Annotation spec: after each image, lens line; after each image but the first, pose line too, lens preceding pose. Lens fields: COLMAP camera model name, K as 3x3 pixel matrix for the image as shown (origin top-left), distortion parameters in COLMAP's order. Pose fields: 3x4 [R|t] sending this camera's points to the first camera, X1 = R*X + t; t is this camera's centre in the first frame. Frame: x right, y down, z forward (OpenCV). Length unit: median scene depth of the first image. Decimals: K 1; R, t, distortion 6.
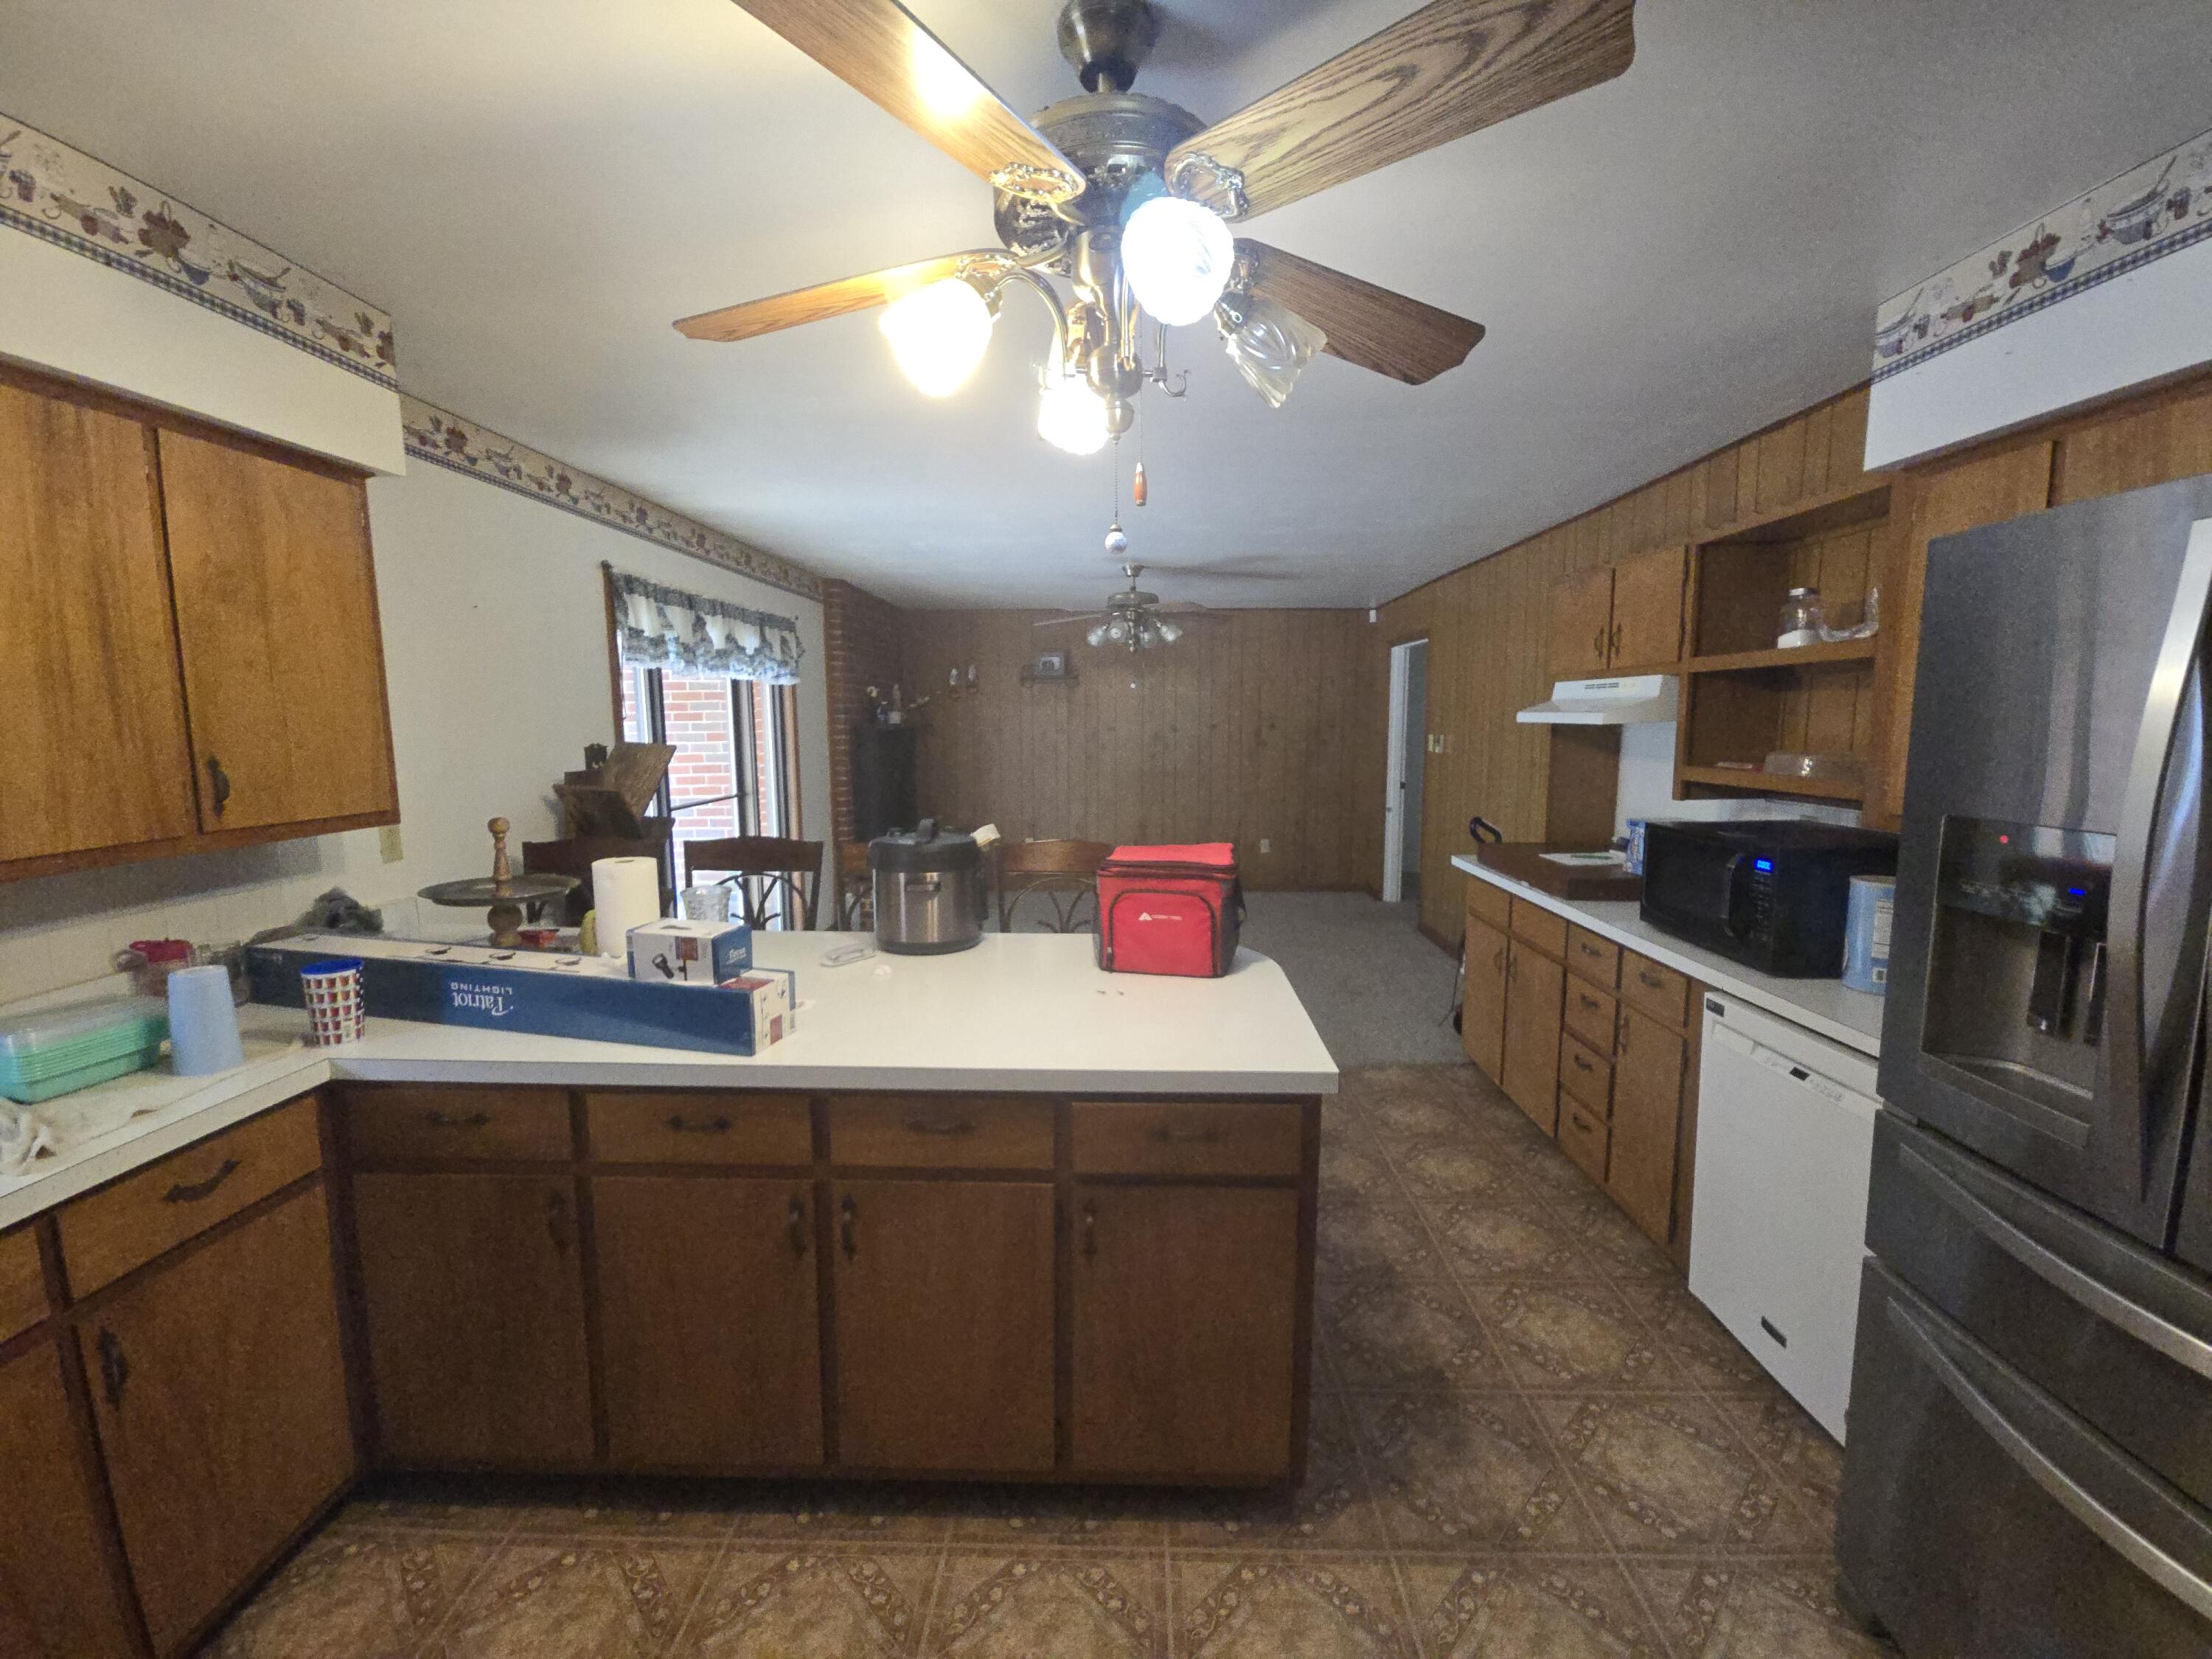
lens RADIAL K [[908.3, 0, 1130.7], [0, 908.3, 831.3], [0, 0, 1]] dist [0.018251, -0.013896]
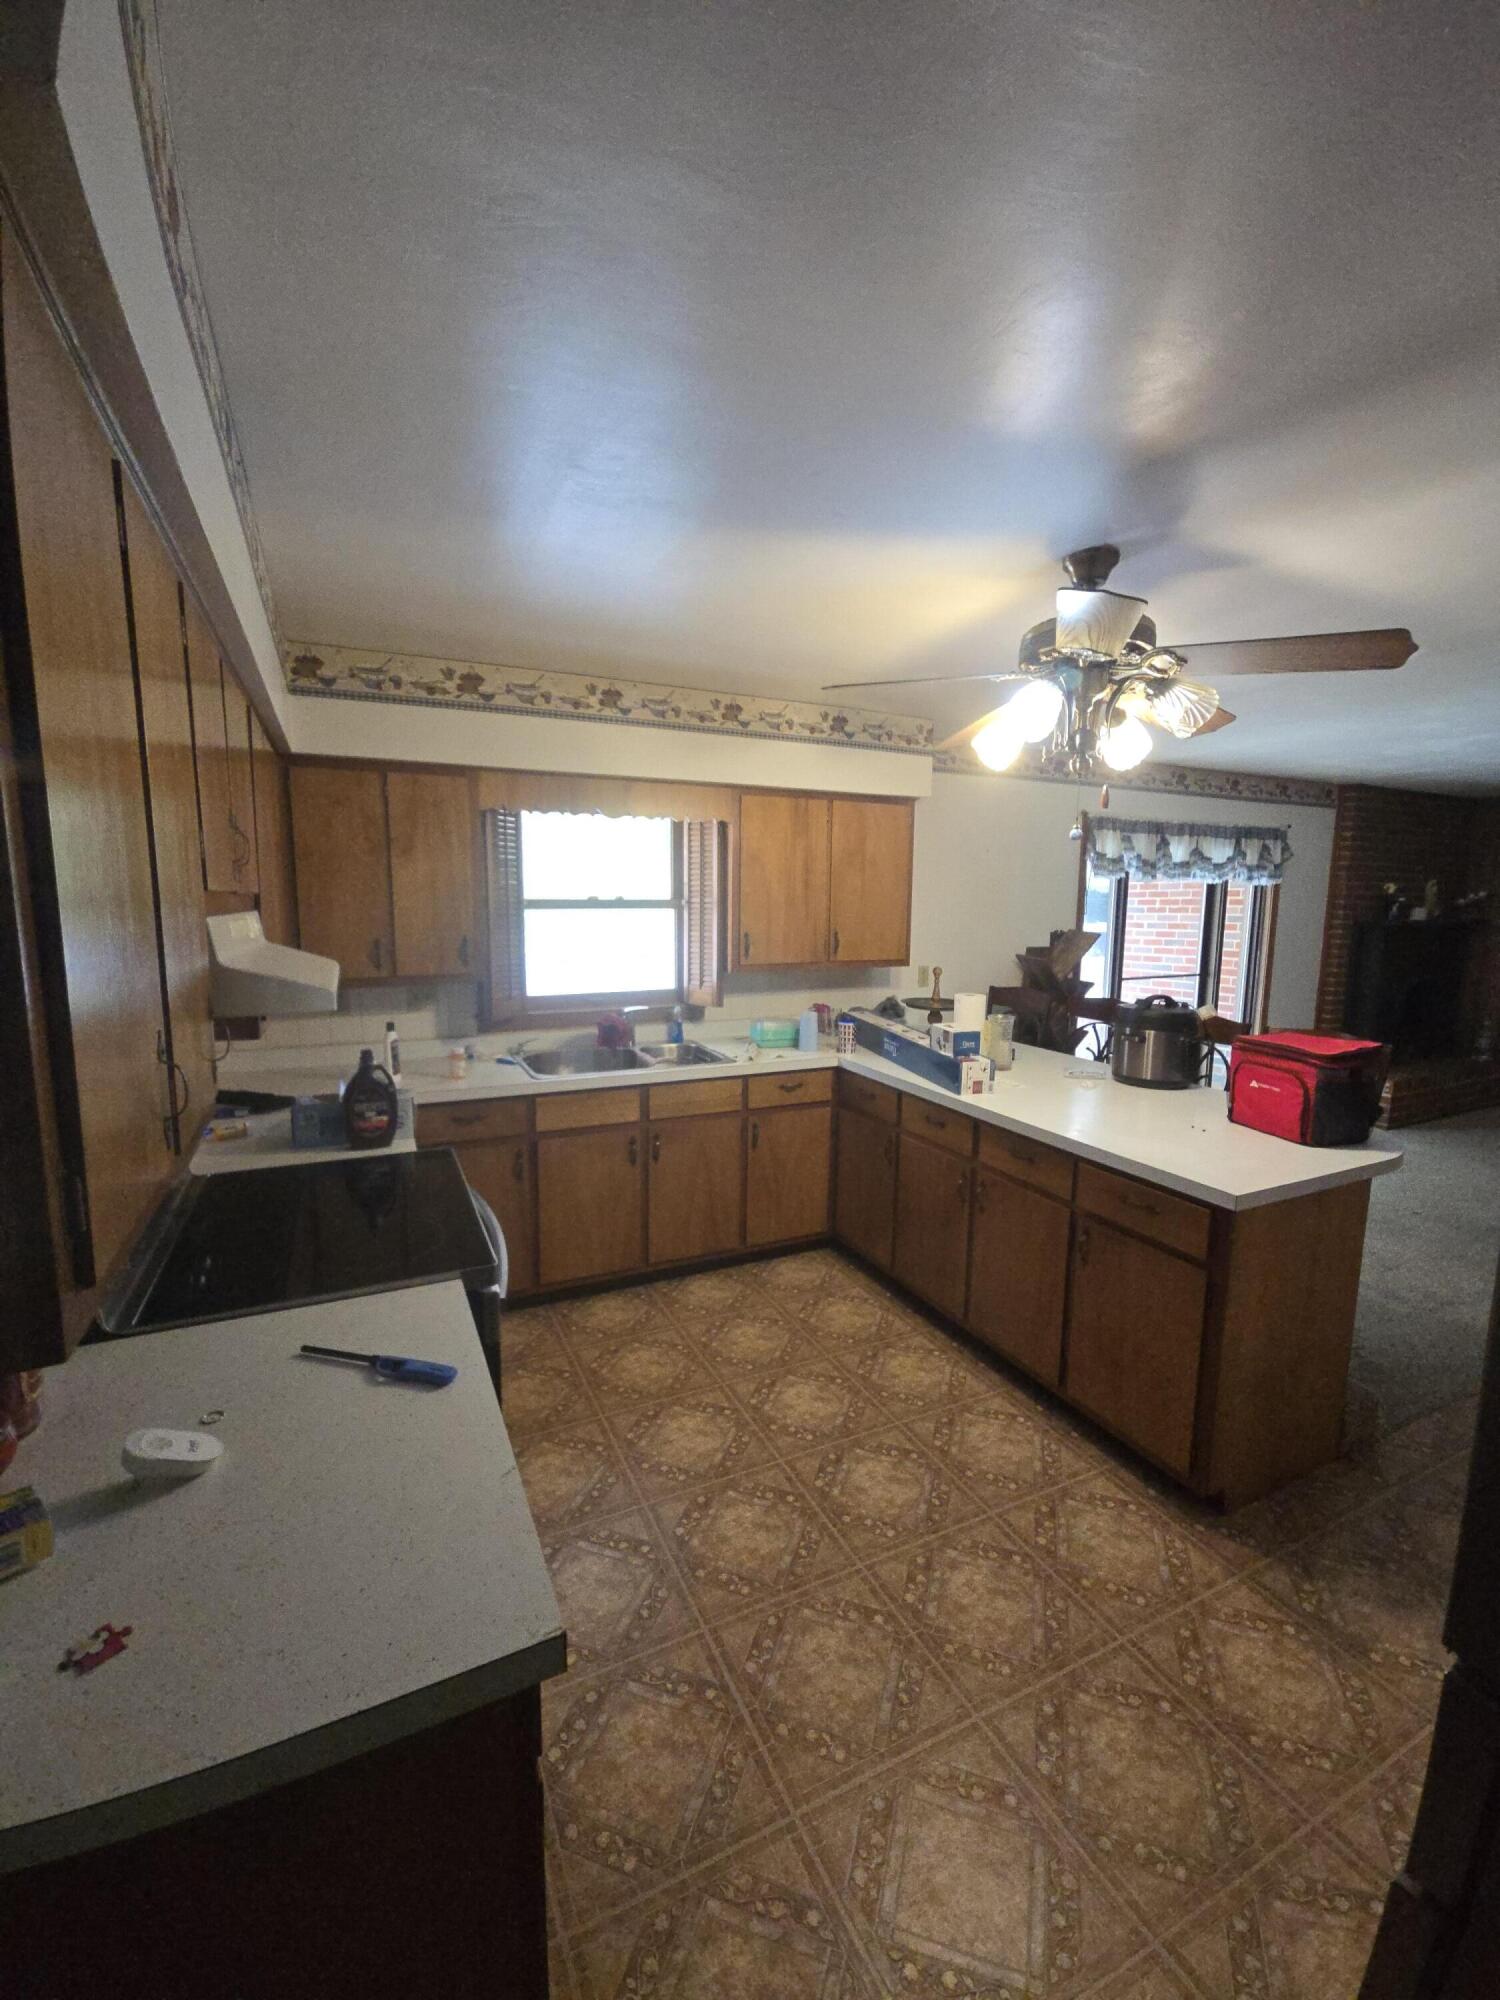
lens RADIAL K [[833.4, 0, 742.9], [0, 833.4, 1003.7], [0, 0, 1]] dist [0.002616, -0.004352]
pose [[0.447614, 0.119617, -0.886191, 0.877355], [-0.121003, 0.990000, 0.072510, -0.019520], [0.886002, 0.074775, 0.457612, -0.227114]]
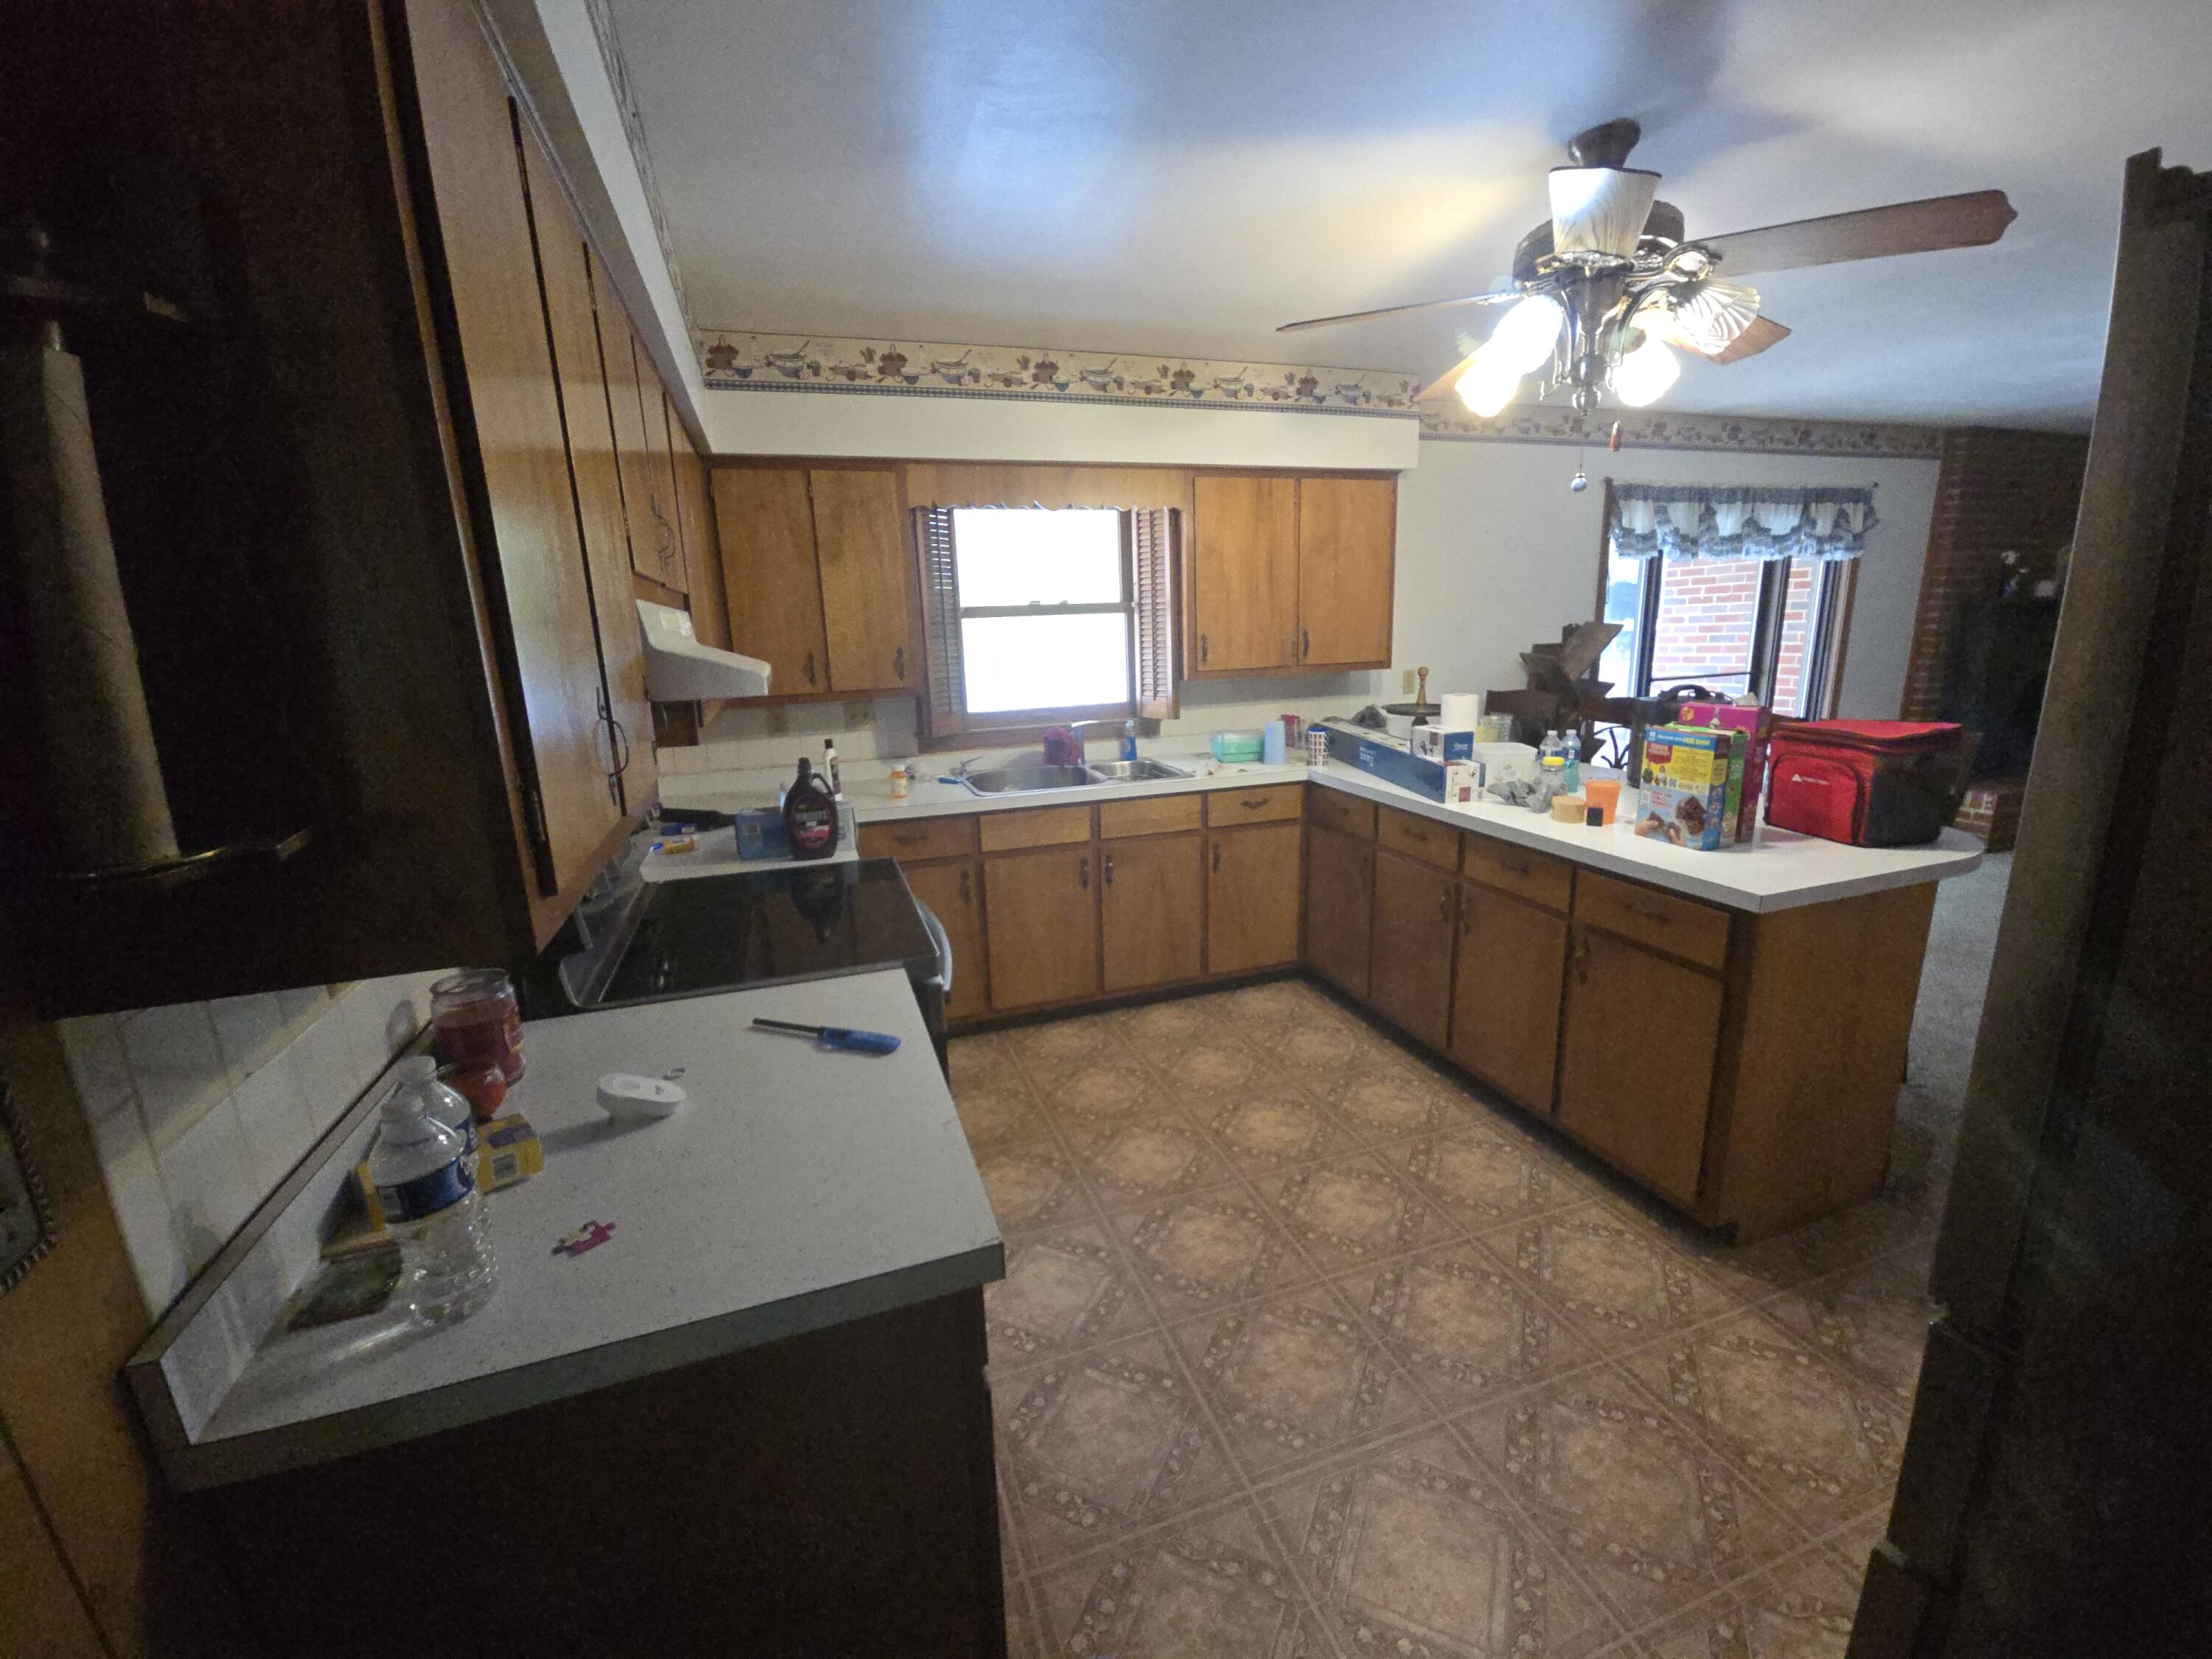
lens RADIAL K [[922.5, 0, 1106.0], [0, 922.5, 829.5], [0, 0, 1]] dist [0.000179, -0.000129]
pose [[0.346092, 0.196423, -0.917408, 0.927248], [-0.085226, 0.980377, 0.177754, 0.034463], [0.934322, 0.016668, 0.356041, -0.215608]]
